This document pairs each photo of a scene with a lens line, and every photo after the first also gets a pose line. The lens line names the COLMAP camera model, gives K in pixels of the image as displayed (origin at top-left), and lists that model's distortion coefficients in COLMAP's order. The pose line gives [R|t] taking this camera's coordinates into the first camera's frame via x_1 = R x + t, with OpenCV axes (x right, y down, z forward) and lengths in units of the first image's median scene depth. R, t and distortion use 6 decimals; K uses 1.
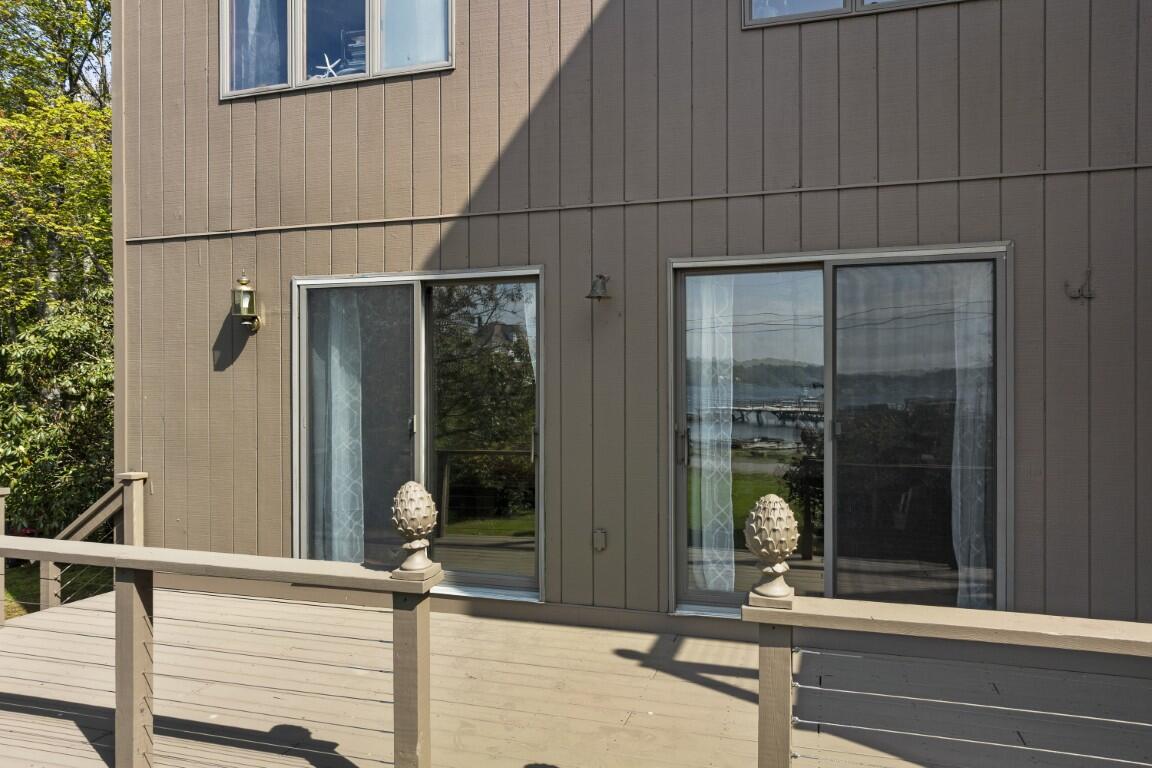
lens RADIAL K [[806.4, 0, 575.6], [0, 806.4, 380.7], [0, 0, 1]] dist [-0.000473, 0.000185]
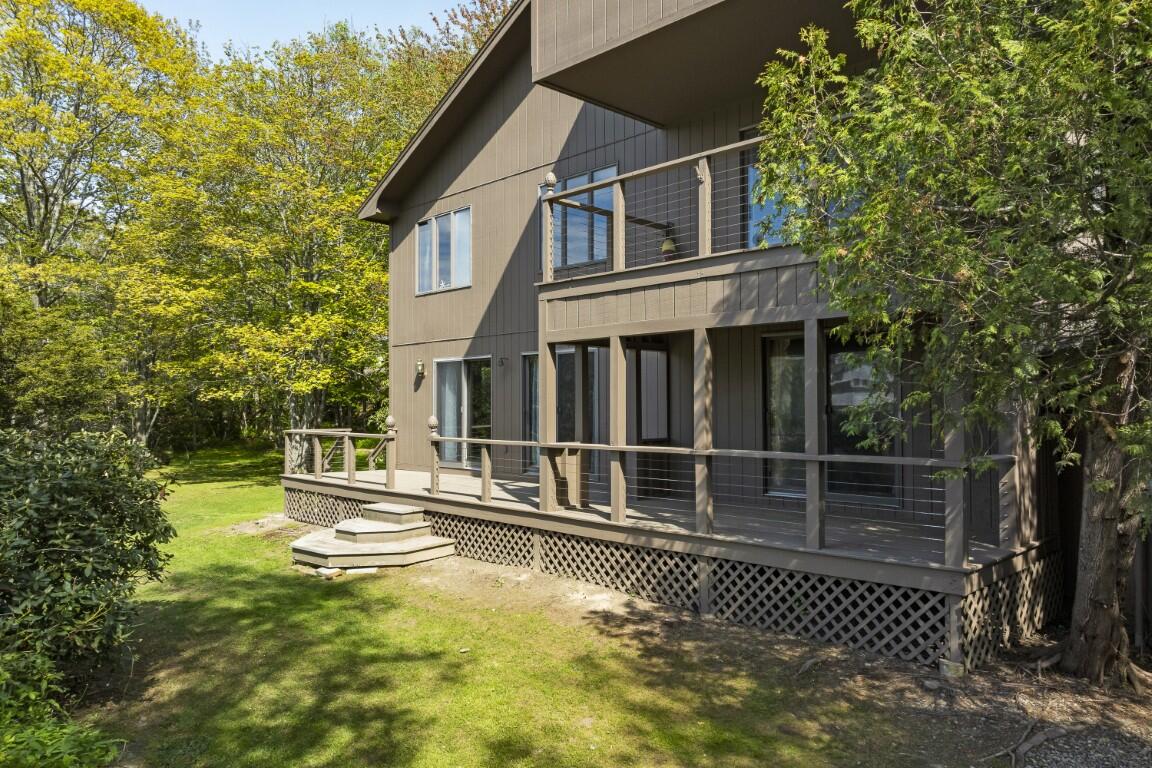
lens RADIAL K [[806.4, 0, 574.7], [0, 806.4, 385.9], [0, 0, 1]] dist [-0.000473, 0.000185]
pose [[0.885078, -0.009833, -0.465338, 1.363303], [-0.003650, 0.999599, -0.028065, 0.042208], [0.465428, 0.026538, 0.884688, -1.223104]]
